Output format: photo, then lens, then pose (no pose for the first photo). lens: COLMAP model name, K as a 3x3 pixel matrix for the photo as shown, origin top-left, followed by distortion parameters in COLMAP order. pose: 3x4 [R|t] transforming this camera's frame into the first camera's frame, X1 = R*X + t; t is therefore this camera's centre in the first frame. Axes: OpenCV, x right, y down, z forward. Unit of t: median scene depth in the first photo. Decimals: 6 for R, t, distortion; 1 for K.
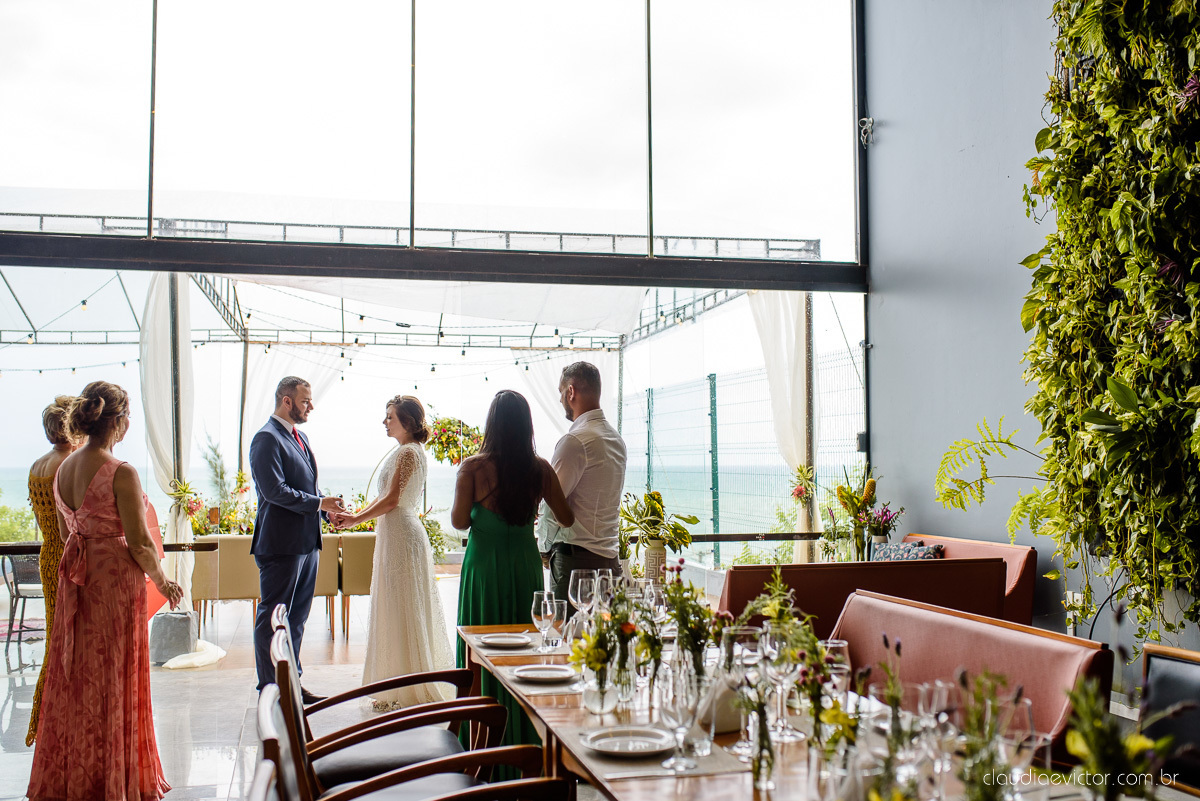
lens RADIAL K [[1154.8, 0, 596.7], [0, 1154.8, 397.1], [0, 0, 1]] dist [0.005685, 0.001351]
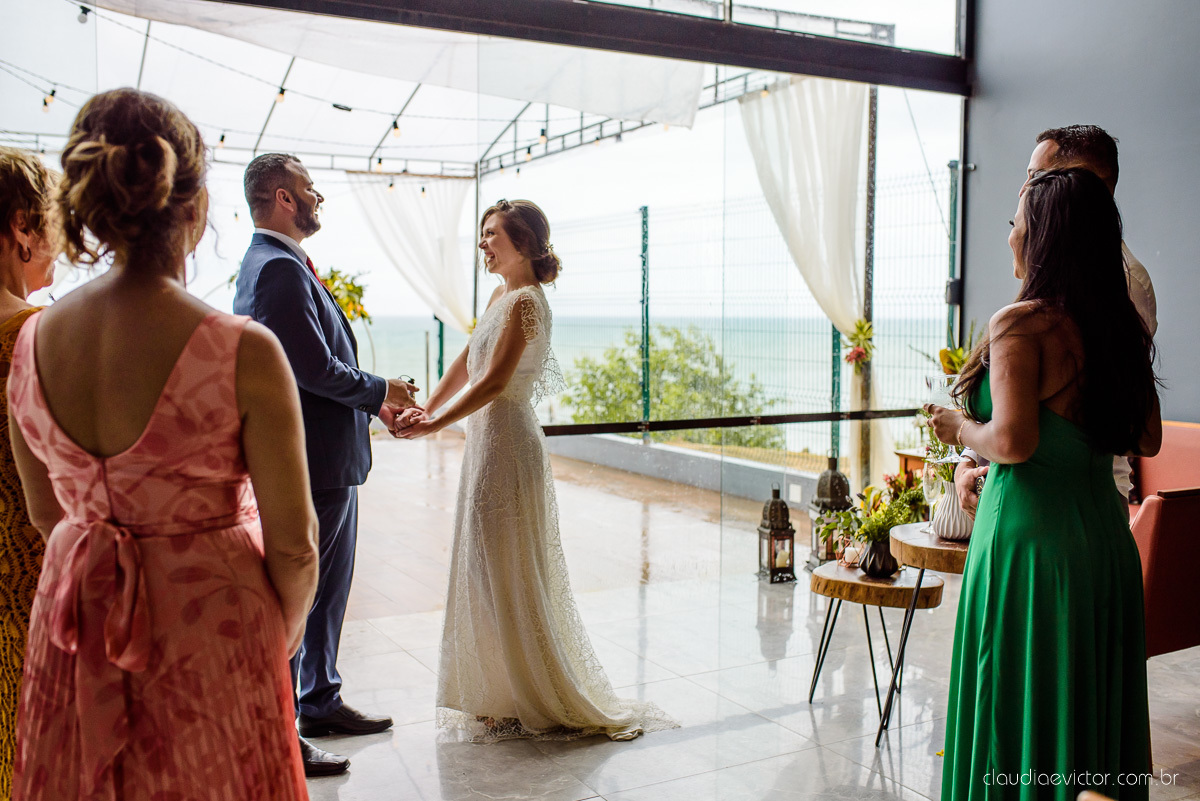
lens RADIAL K [[1154.8, 0, 596.7], [0, 1154.8, 397.1], [0, 0, 1]] dist [0.005685, 0.001351]
pose [[0.973000, -0.006342, 0.230718, -0.388858], [-0.023831, 0.991519, 0.127756, 0.033603], [-0.229571, -0.129804, 0.964597, 0.641097]]
